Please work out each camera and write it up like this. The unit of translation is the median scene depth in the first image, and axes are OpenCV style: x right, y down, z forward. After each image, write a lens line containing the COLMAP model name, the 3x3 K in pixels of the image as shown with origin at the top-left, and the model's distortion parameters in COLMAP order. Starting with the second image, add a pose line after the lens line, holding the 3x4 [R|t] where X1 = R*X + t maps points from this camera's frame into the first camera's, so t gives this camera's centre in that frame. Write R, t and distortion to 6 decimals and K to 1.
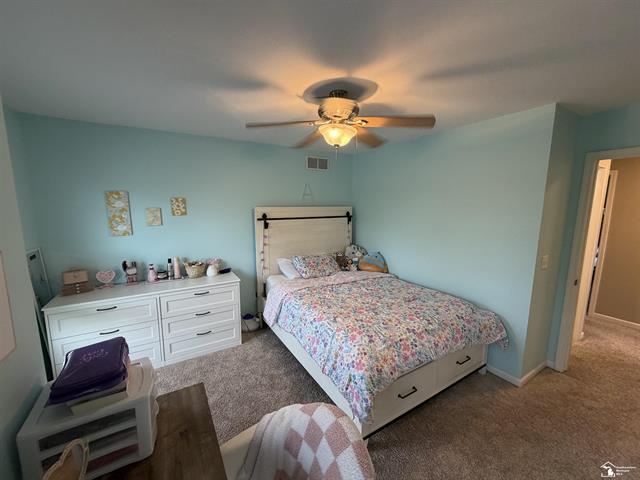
lens RADIAL K [[255.5, 0, 319.0], [0, 255.5, 237.6], [0, 0, 1]] dist [0.000863, -0.000012]
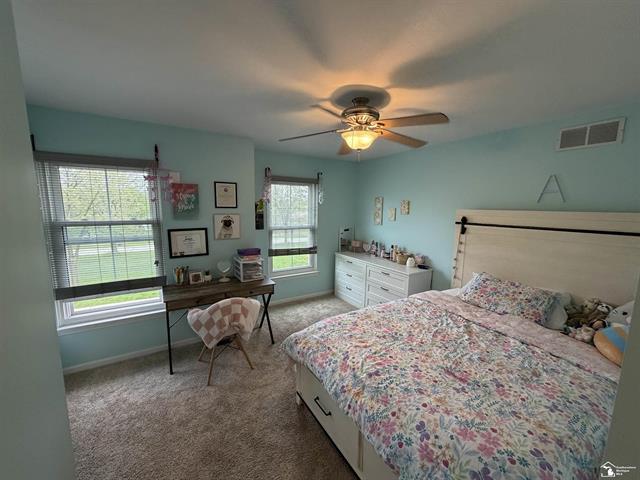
lens RADIAL K [[255.5, 0, 319.0], [0, 255.5, 237.6], [0, 0, 1]] dist [0.000863, -0.000012]
pose [[0.009536, 0.126695, -0.991896, 0.776628], [-0.143249, 0.981883, 0.124039, -0.071481], [0.989641, 0.140905, 0.027512, 0.569312]]
